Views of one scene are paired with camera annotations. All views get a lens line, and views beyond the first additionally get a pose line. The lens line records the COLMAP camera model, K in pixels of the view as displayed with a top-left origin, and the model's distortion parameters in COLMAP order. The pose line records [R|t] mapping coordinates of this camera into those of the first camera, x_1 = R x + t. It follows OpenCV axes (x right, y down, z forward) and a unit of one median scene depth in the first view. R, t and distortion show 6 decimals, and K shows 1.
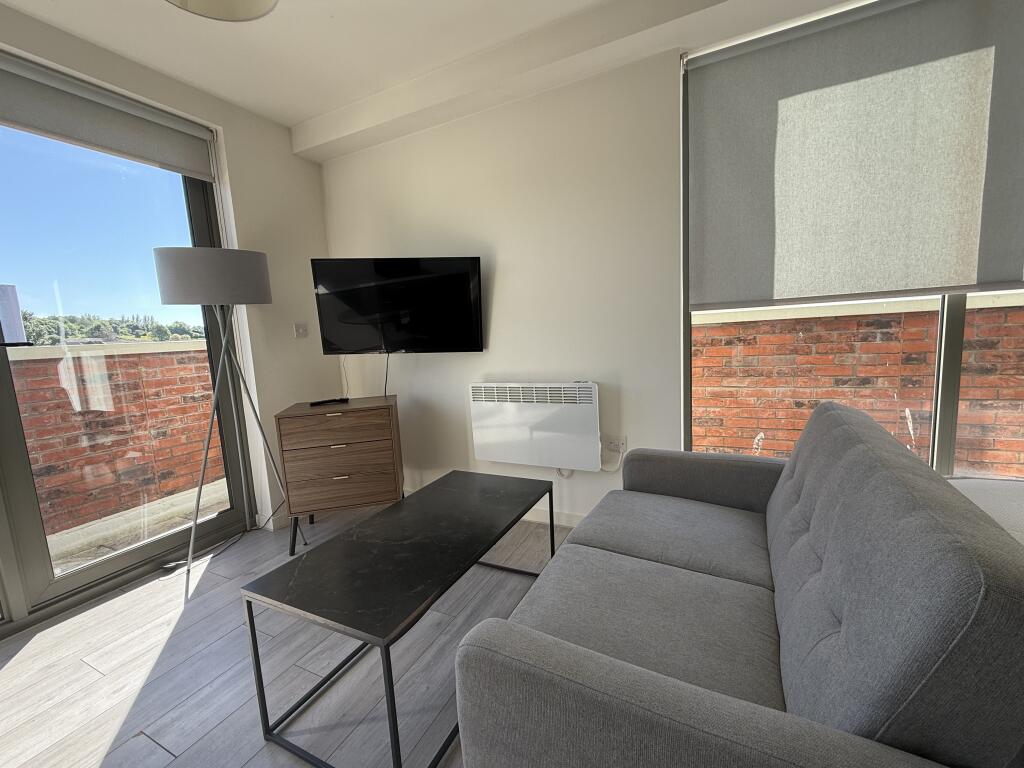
lens RADIAL K [[424.5, 0, 513.2], [0, 424.5, 385.4], [0, 0, 1]] dist [-0.000381, -0.000317]
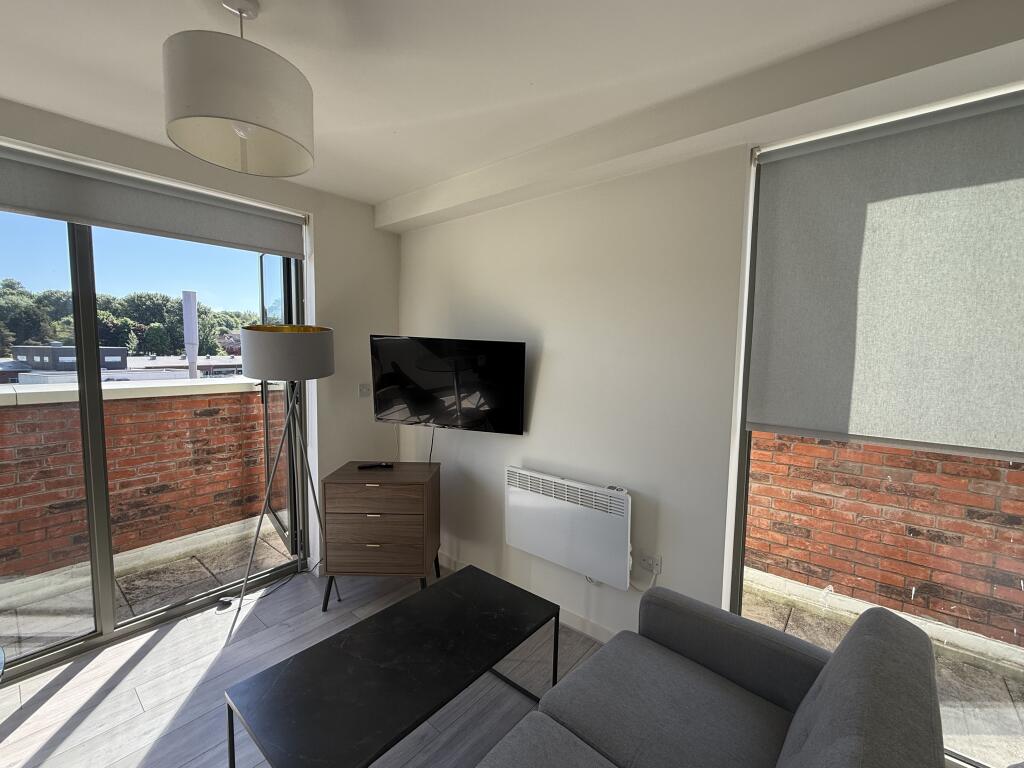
lens RADIAL K [[436.8, 0, 511.5], [0, 436.8, 384.1], [0, 0, 1]] dist [-0.000337, -0.000615]
pose [[0.968629, 0.088095, -0.232373, 0.129172], [-0.097443, 0.994817, -0.029038, -0.167685], [0.228611, 0.050770, 0.972193, 0.013495]]
